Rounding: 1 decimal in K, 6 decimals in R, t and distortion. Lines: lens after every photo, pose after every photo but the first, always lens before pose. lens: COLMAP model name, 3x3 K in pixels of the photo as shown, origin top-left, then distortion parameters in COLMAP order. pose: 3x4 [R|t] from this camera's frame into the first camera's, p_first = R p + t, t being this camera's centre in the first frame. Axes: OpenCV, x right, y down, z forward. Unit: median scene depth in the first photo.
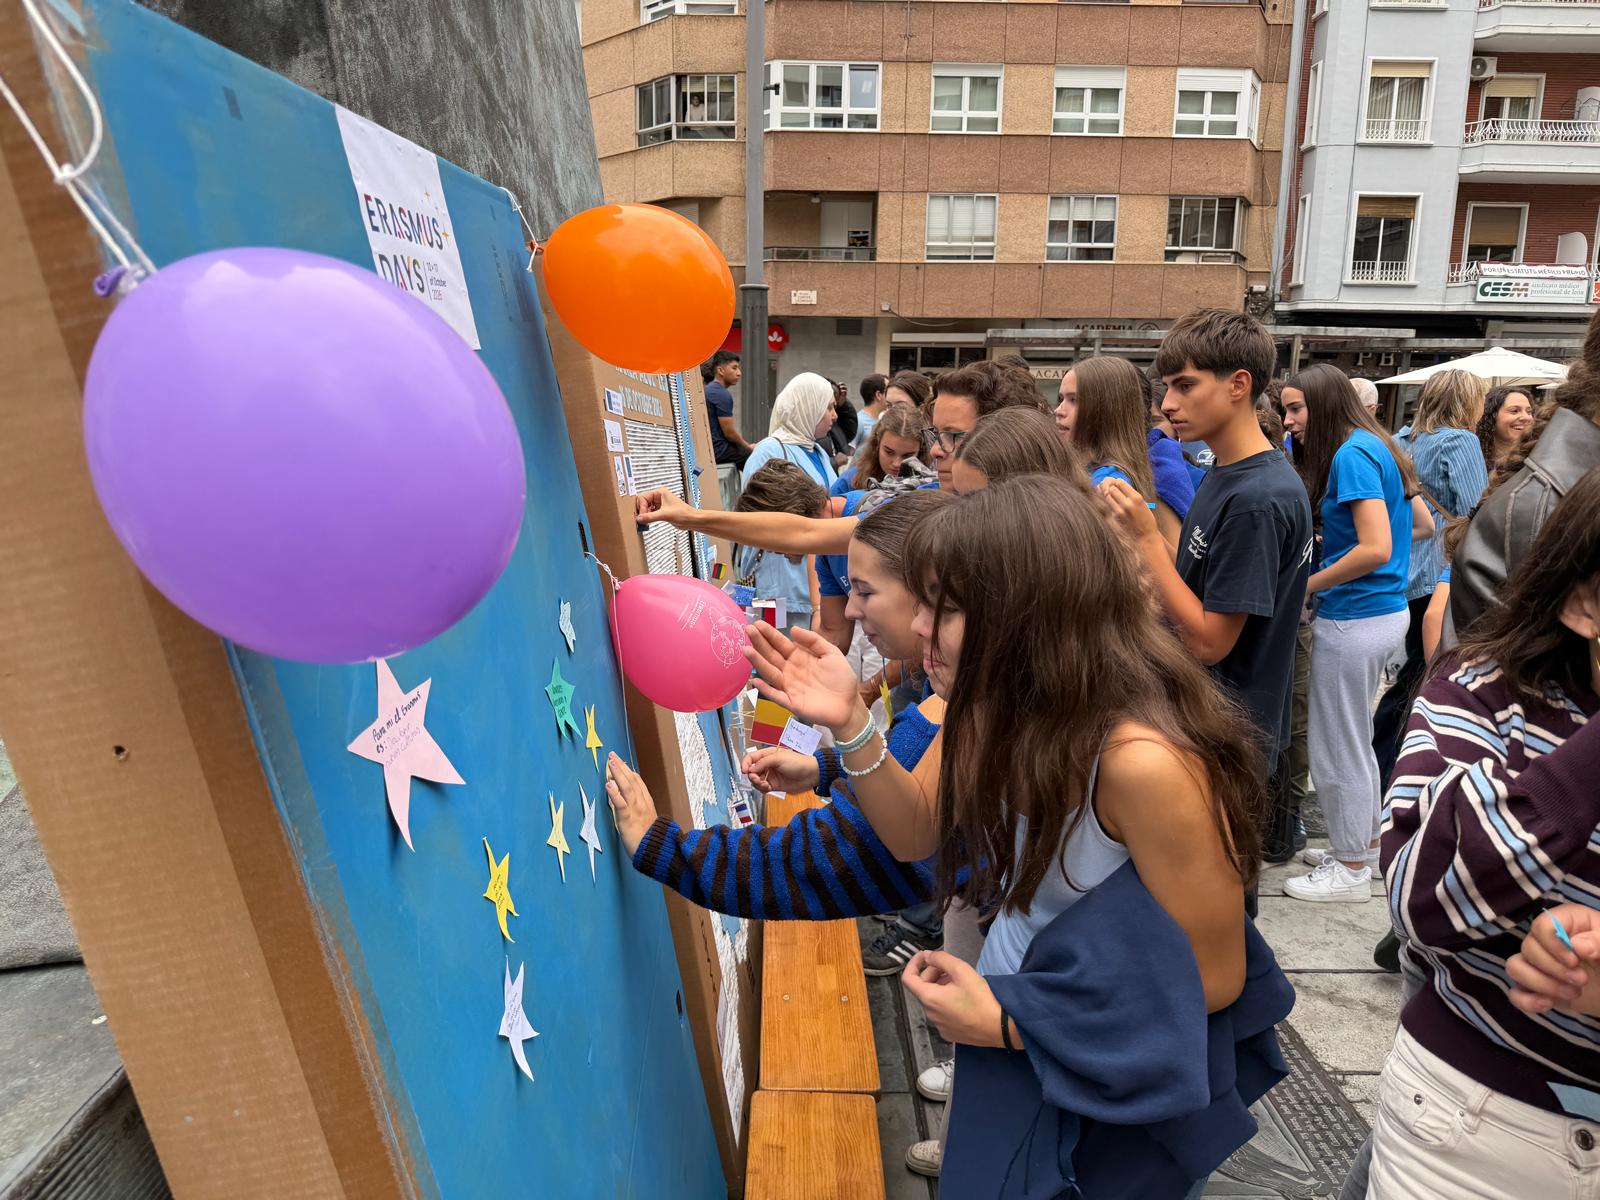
lens RADIAL K [[1129.7, 0, 791.7], [0, 1129.7, 604.6], [0, 0, 1]] dist [0.011185, -0.017371]
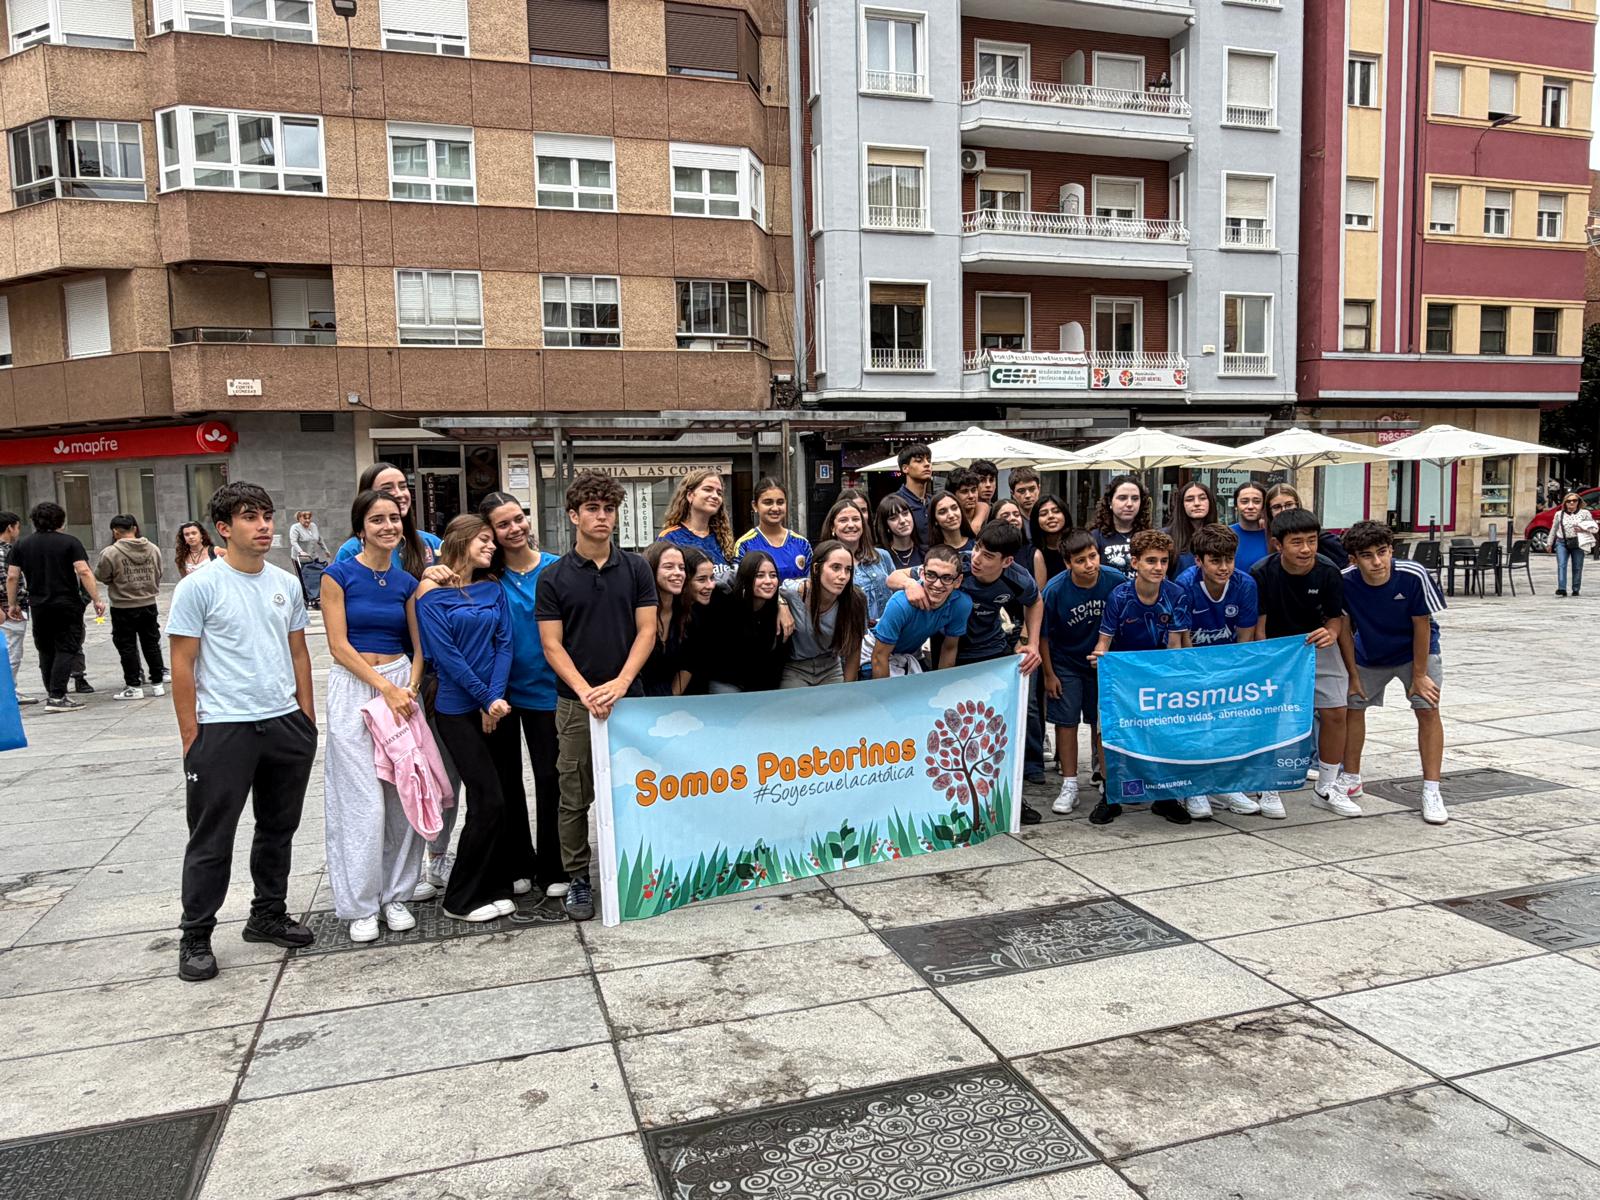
lens RADIAL K [[1098.5, 0, 796.8], [0, 1098.5, 606.7], [0, 0, 1]] dist [0.002097, -0.004605]
pose [[0.955430, -0.065069, 0.287956, 0.154772], [0.089622, 0.993304, -0.072910, -0.023522], [-0.281284, 0.095468, 0.954864, 0.149154]]
